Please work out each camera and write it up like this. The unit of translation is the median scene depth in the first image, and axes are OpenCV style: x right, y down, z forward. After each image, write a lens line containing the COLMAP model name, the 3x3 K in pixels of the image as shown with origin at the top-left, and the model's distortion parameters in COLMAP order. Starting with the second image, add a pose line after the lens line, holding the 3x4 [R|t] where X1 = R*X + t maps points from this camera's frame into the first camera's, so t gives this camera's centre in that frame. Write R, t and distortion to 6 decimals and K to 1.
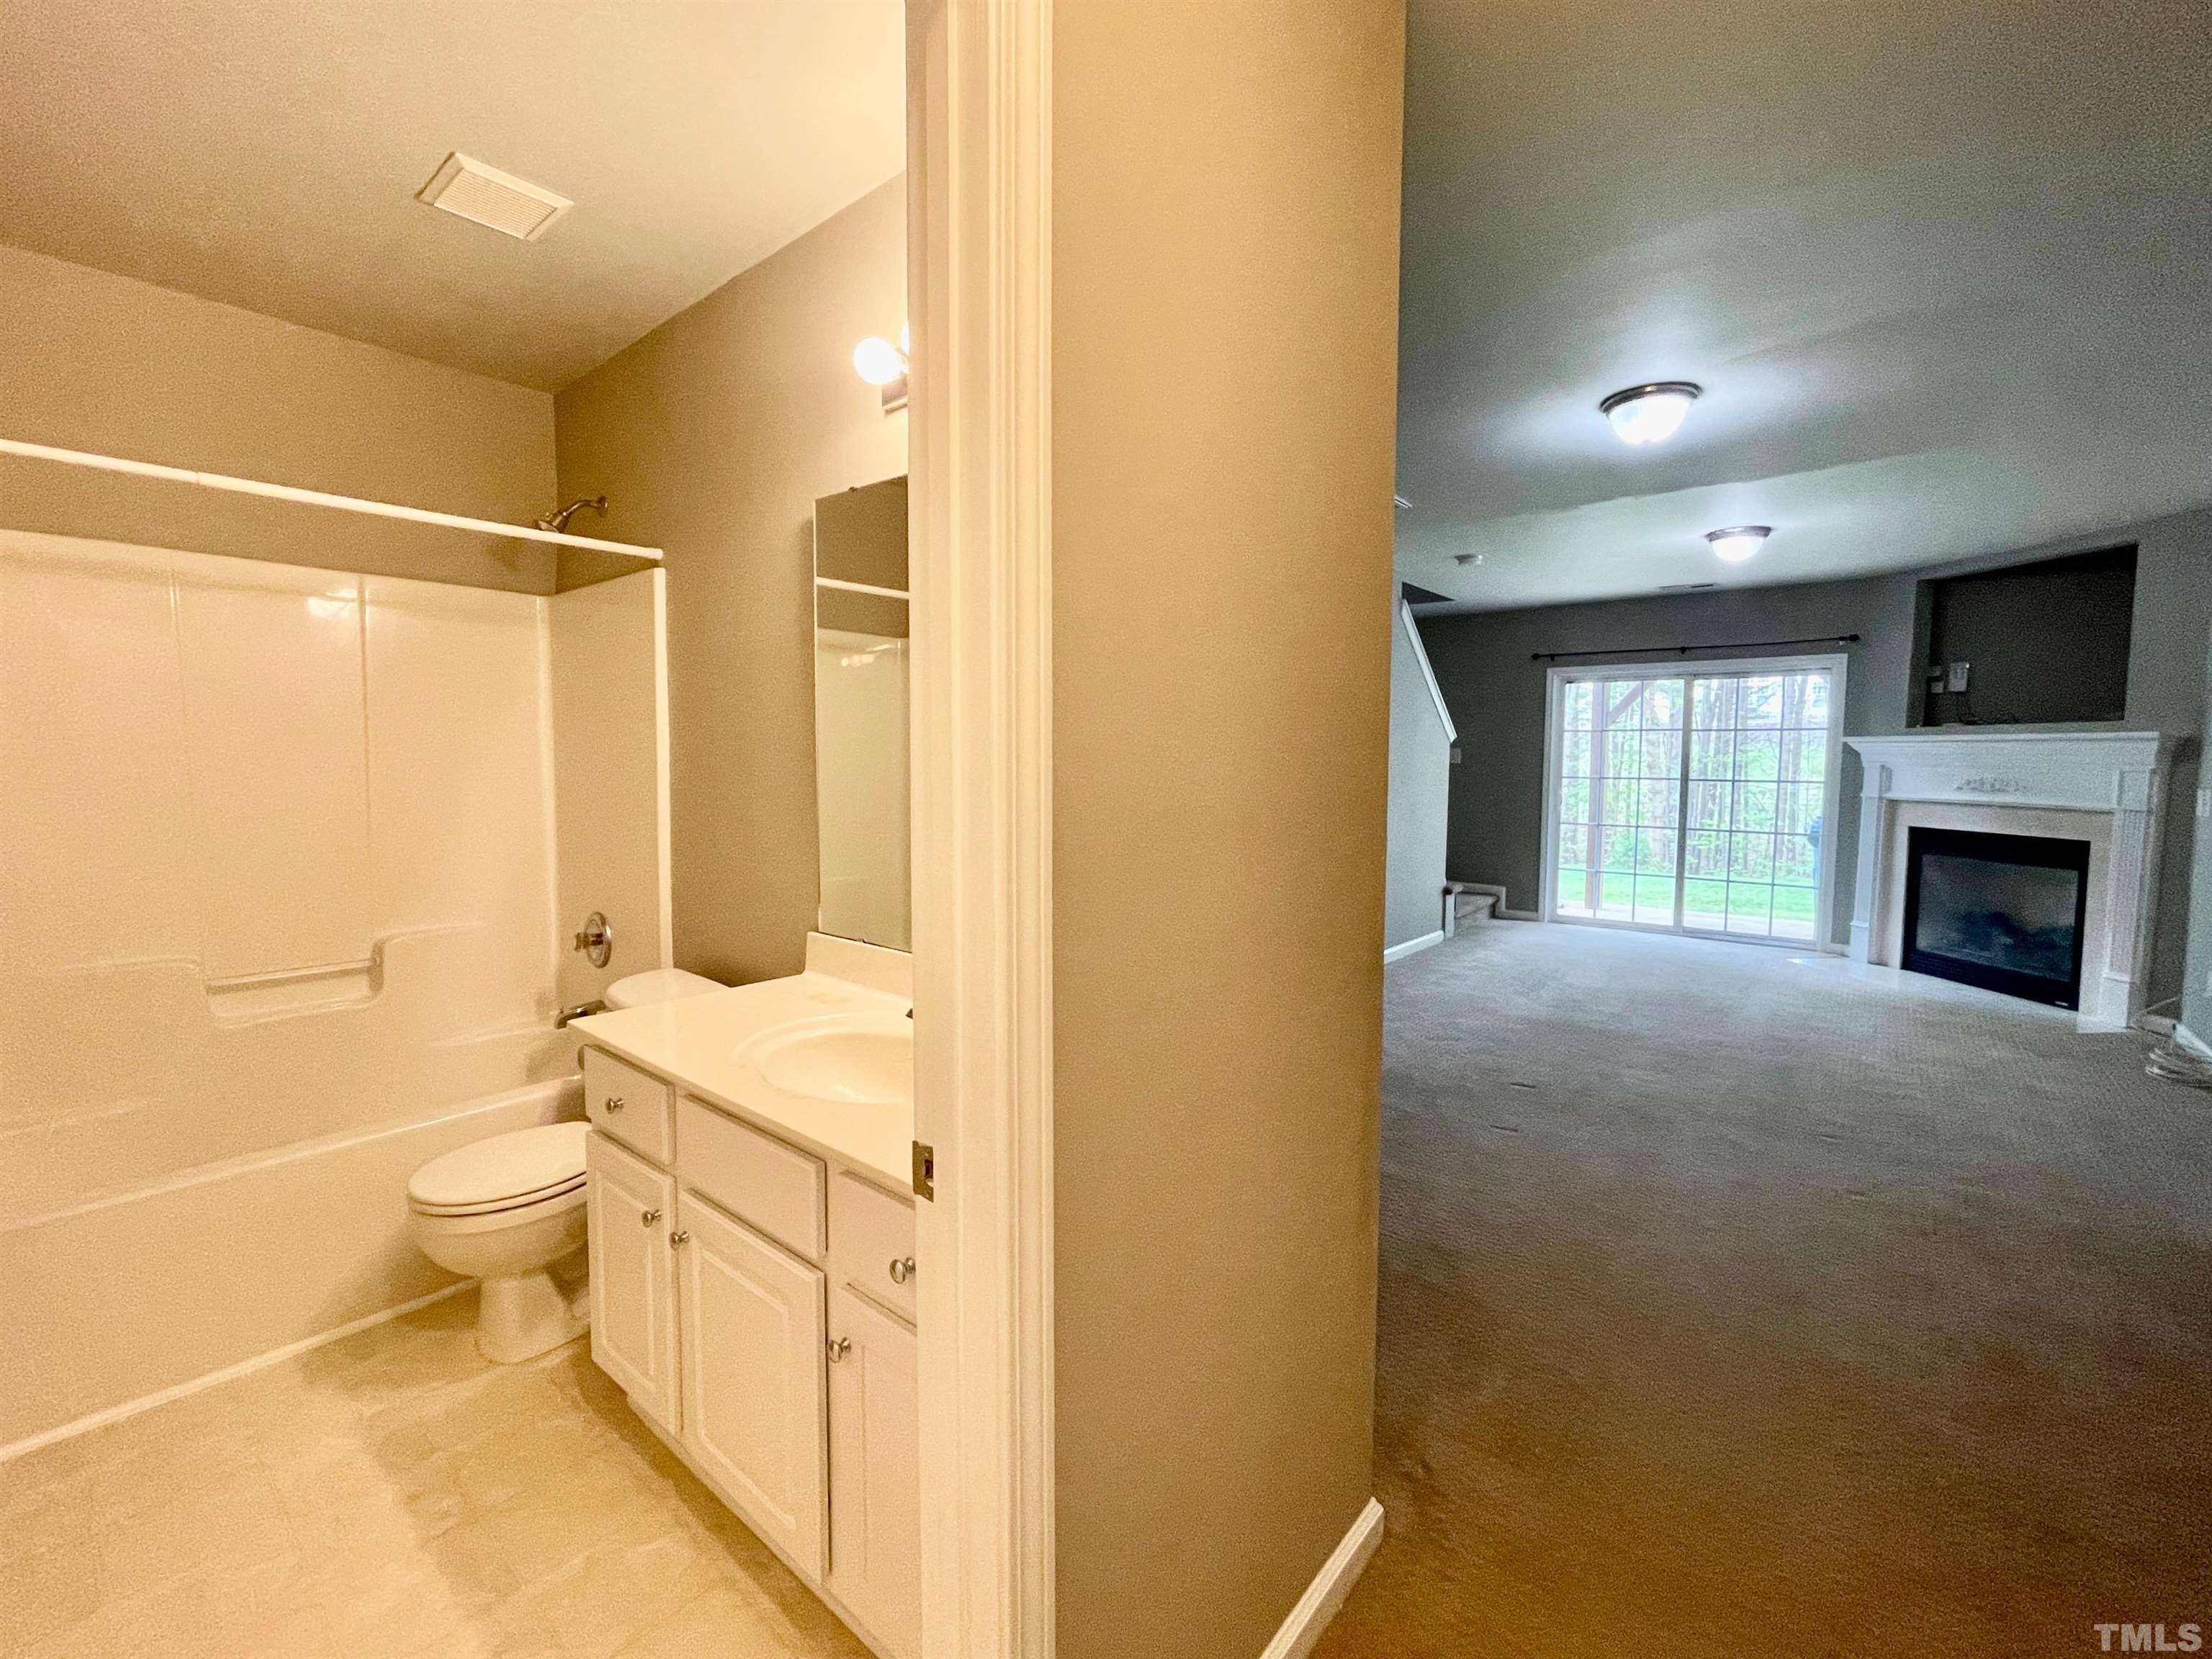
lens RADIAL K [[923.6, 0, 1106.0], [0, 923.6, 829.5], [0, 0, 1]] dist [-0.035614, 0.005194]
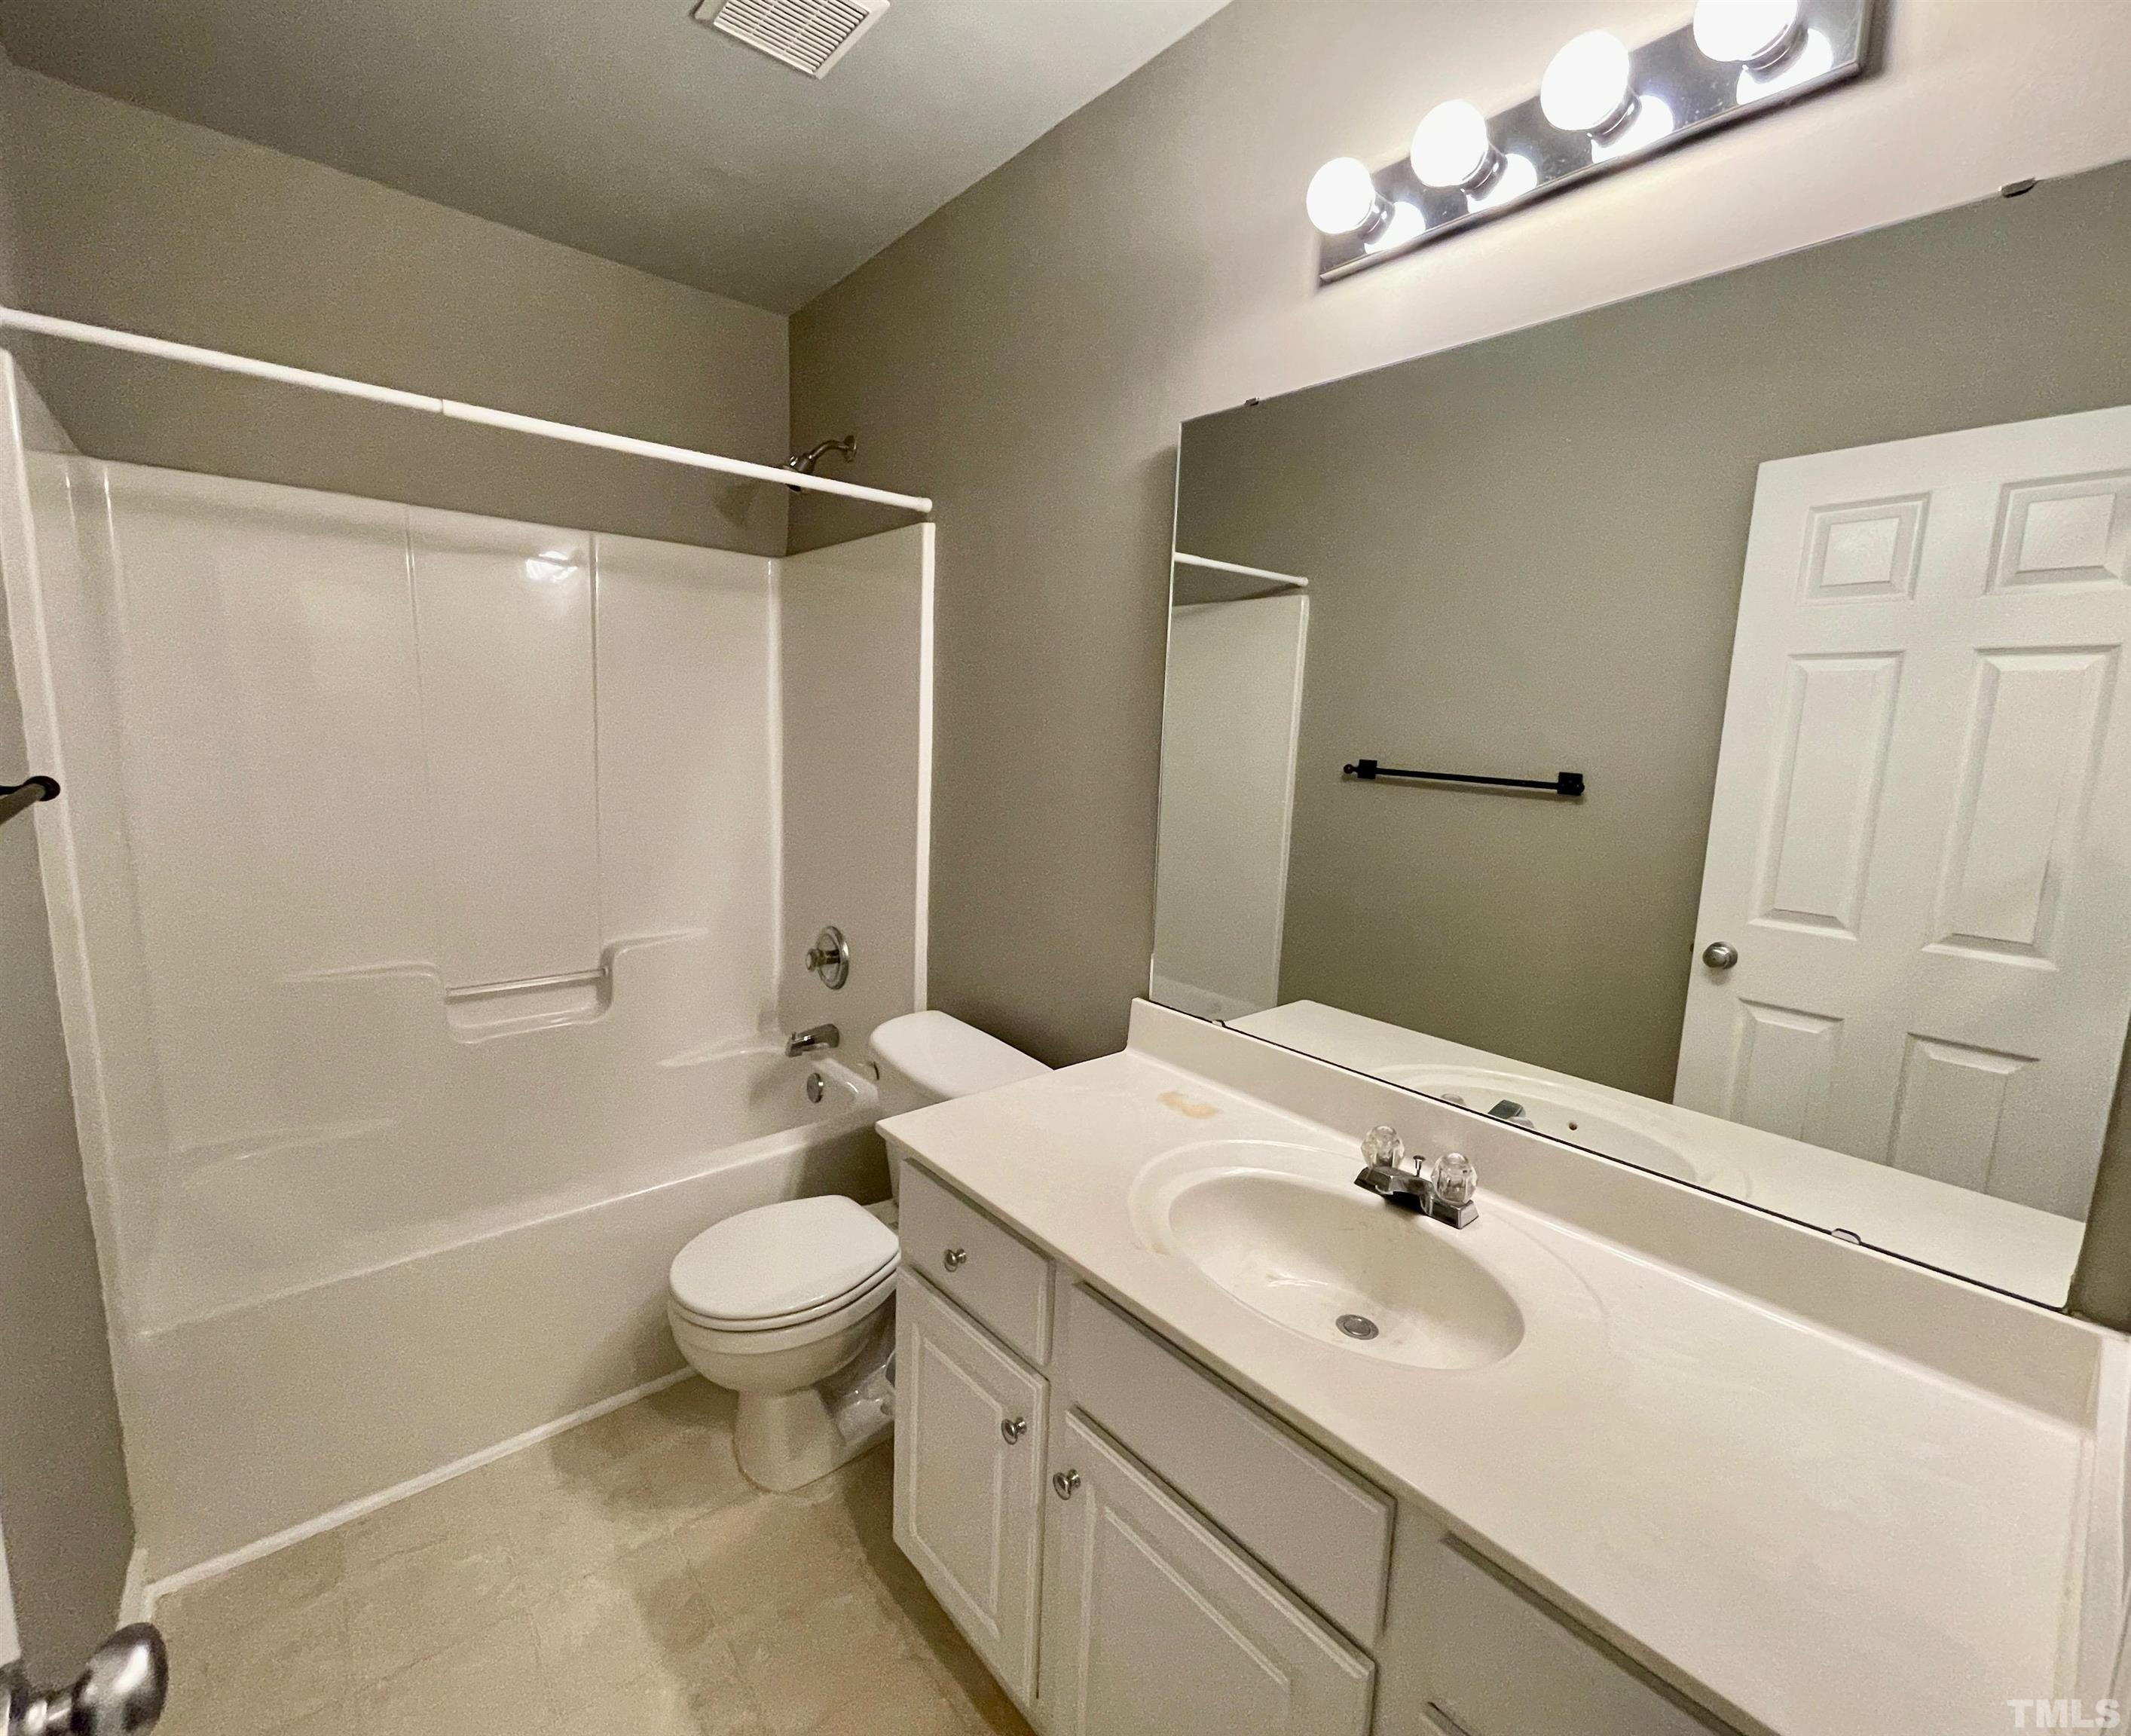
lens RADIAL K [[956.2, 0, 1065.5], [0, 956.2, 868.0], [0, 0, 1]] dist [-0.026695, -0.000011]
pose [[0.982048, 0.046816, -0.182730, -0.243072], [-0.033798, 0.996706, 0.073717, -0.056053], [0.185580, -0.066218, 0.980396, 0.209258]]
